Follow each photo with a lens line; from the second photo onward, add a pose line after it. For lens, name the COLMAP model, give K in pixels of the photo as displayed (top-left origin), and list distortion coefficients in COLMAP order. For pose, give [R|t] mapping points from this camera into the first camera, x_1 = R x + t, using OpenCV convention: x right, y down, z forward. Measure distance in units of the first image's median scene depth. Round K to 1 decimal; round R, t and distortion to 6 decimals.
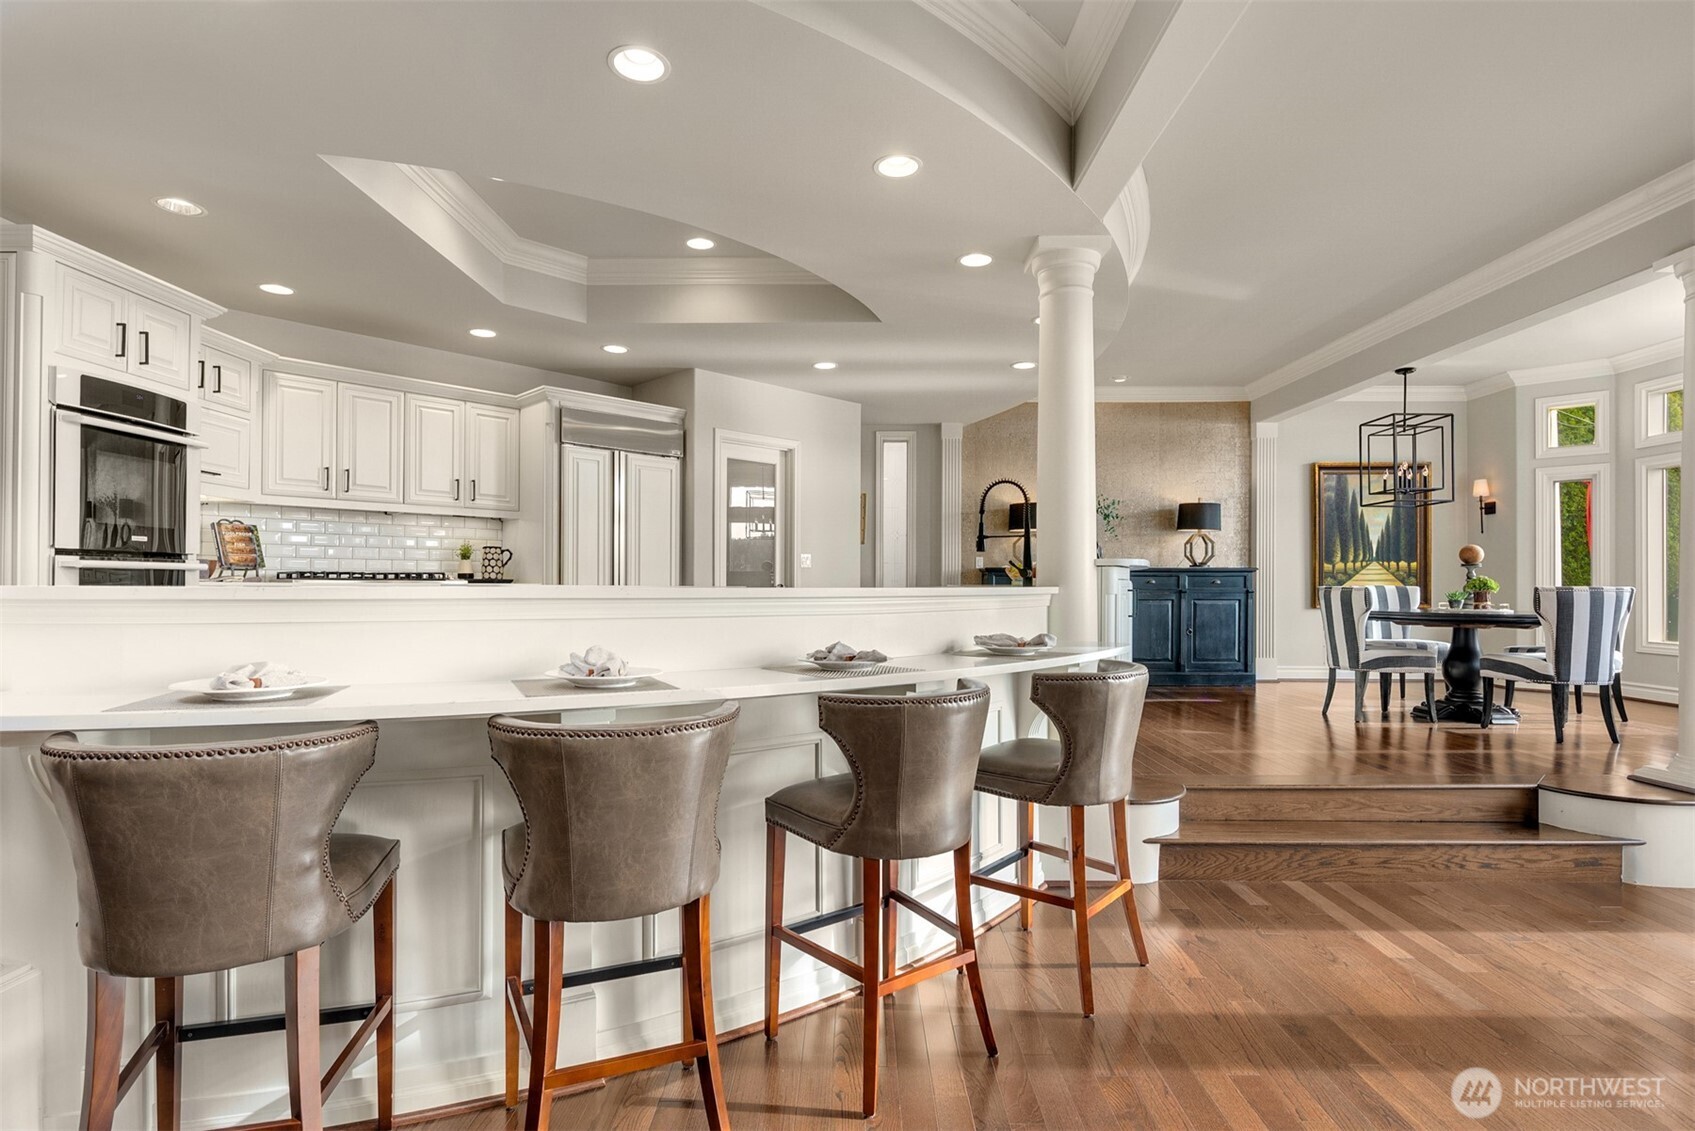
lens RADIAL K [[826.8, 0, 846.9], [0, 826.8, 578.4], [0, 0, 1]] dist [0.002533, -0.000440]
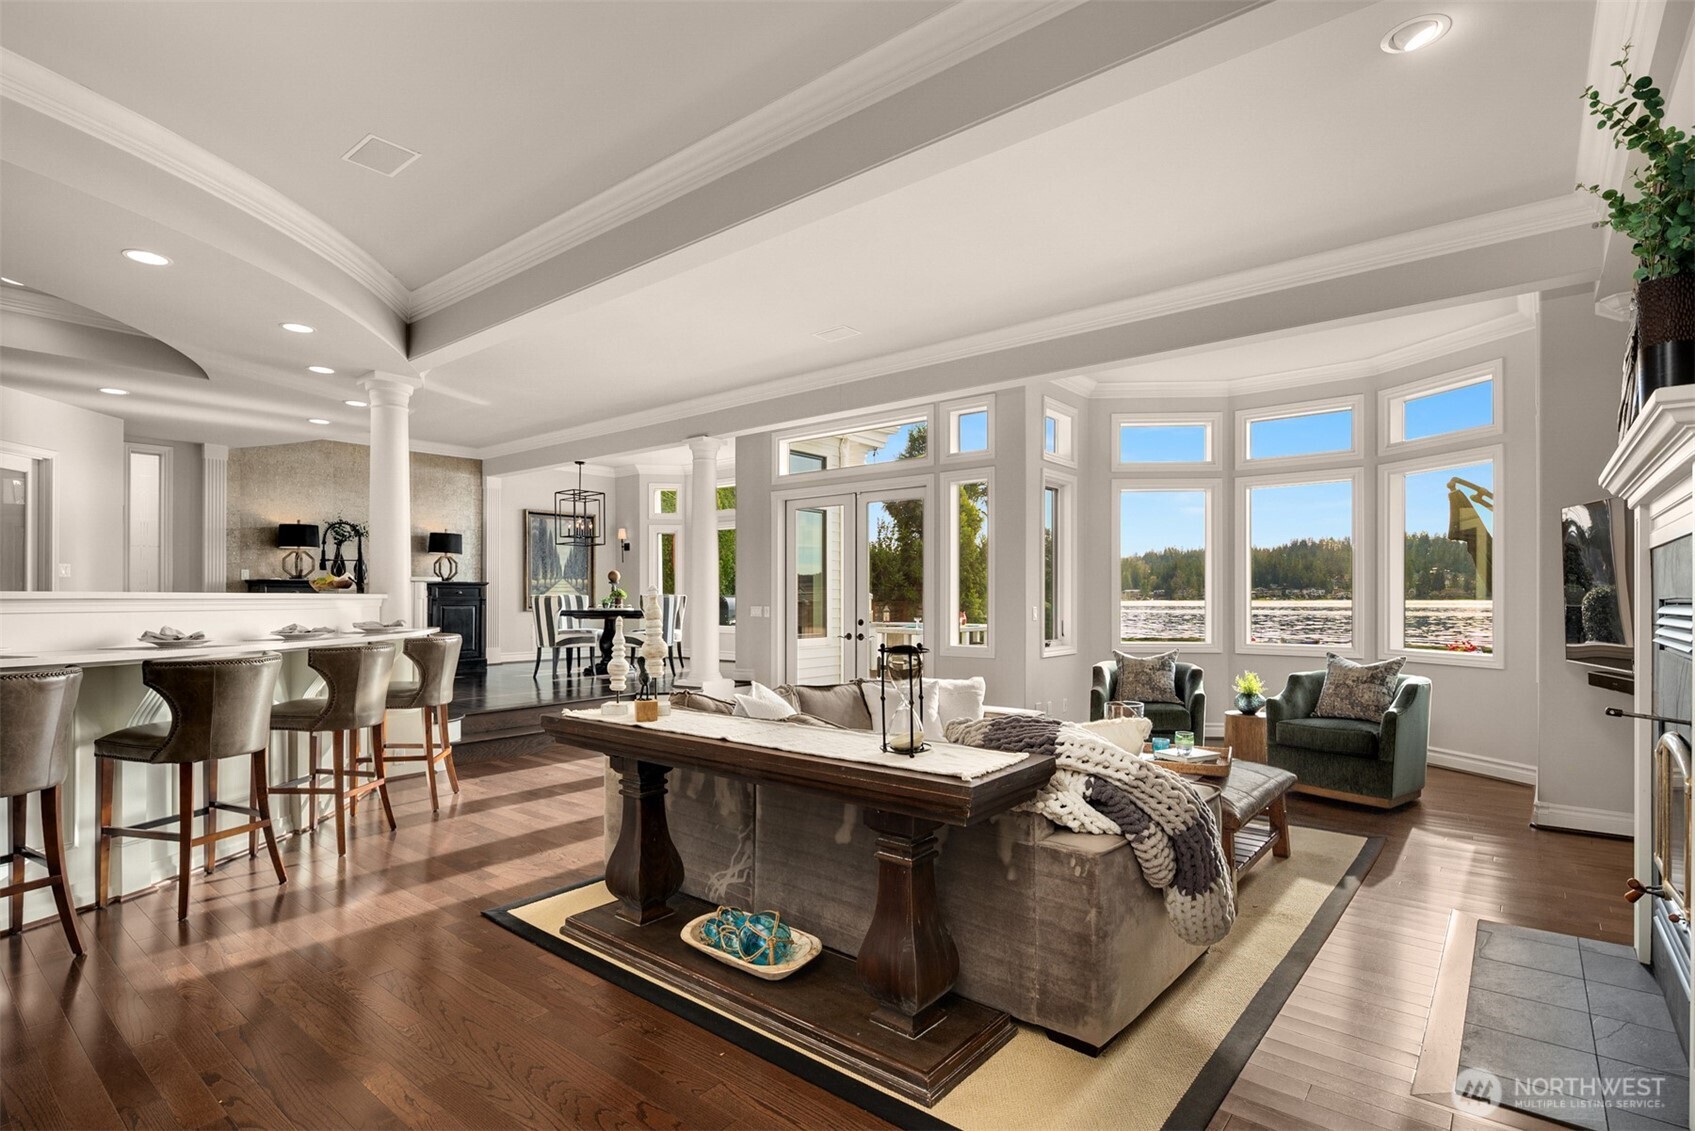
lens RADIAL K [[826.8, 0, 839.0], [0, 826.8, 597.8], [0, 0, 1]] dist [0.002533, -0.000440]
pose [[0.628226, -0.002868, 0.778025, -0.258734], [-0.003777, 0.999970, 0.006736, 0.002043], [-0.778022, -0.007170, 0.628197, -0.398827]]
